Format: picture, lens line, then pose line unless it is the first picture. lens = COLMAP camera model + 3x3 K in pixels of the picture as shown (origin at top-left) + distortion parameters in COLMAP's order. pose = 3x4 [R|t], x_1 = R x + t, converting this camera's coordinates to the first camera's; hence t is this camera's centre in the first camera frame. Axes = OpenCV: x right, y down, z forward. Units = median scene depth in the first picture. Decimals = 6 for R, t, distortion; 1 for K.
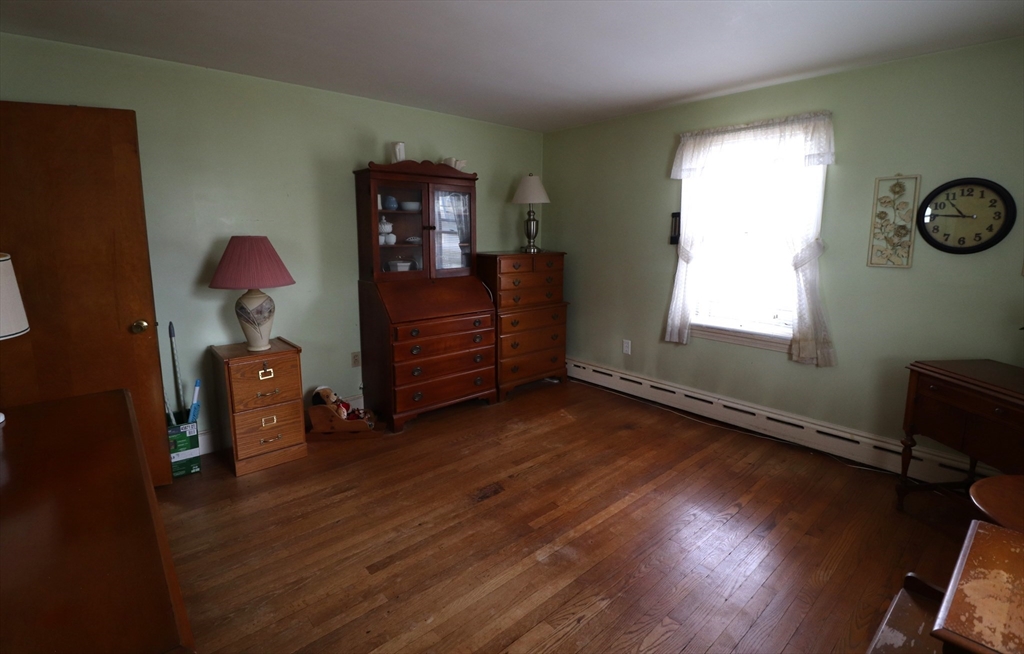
lens RADIAL K [[478.1, 0, 513.9], [0, 478.1, 312.4], [0, 0, 1]] dist [0.020564, -0.030933]
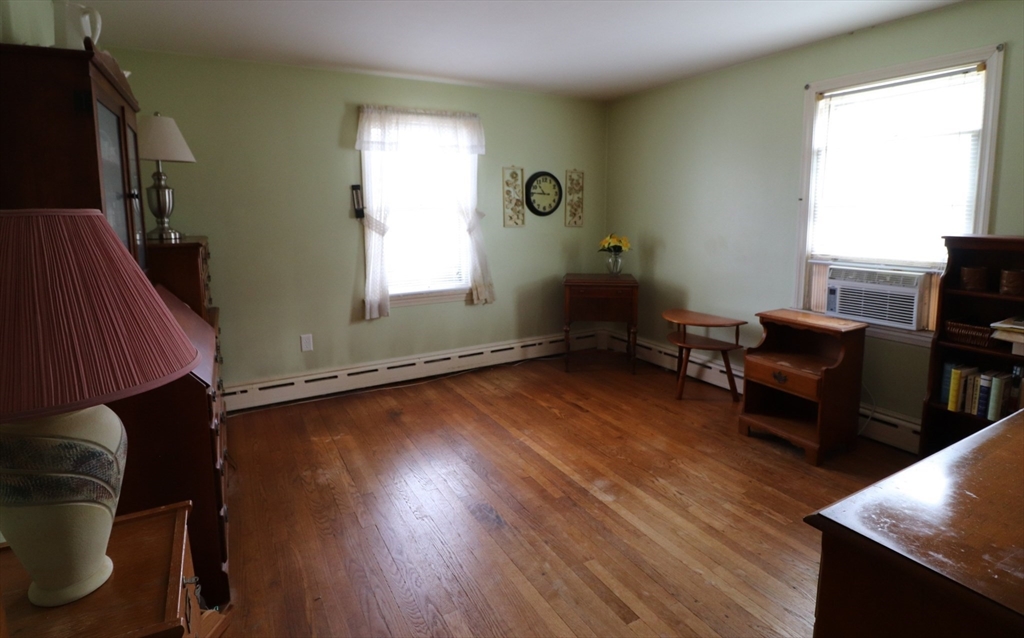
lens RADIAL K [[491.2, 0, 513.7], [0, 491.2, 280.8], [0, 0, 1]] dist [-0.010891, -0.000570]
pose [[0.232143, -0.147120, 0.961491, -0.675913], [0.172011, 0.979125, 0.108288, -0.088814], [-0.957351, 0.140249, 0.252603, 0.584391]]
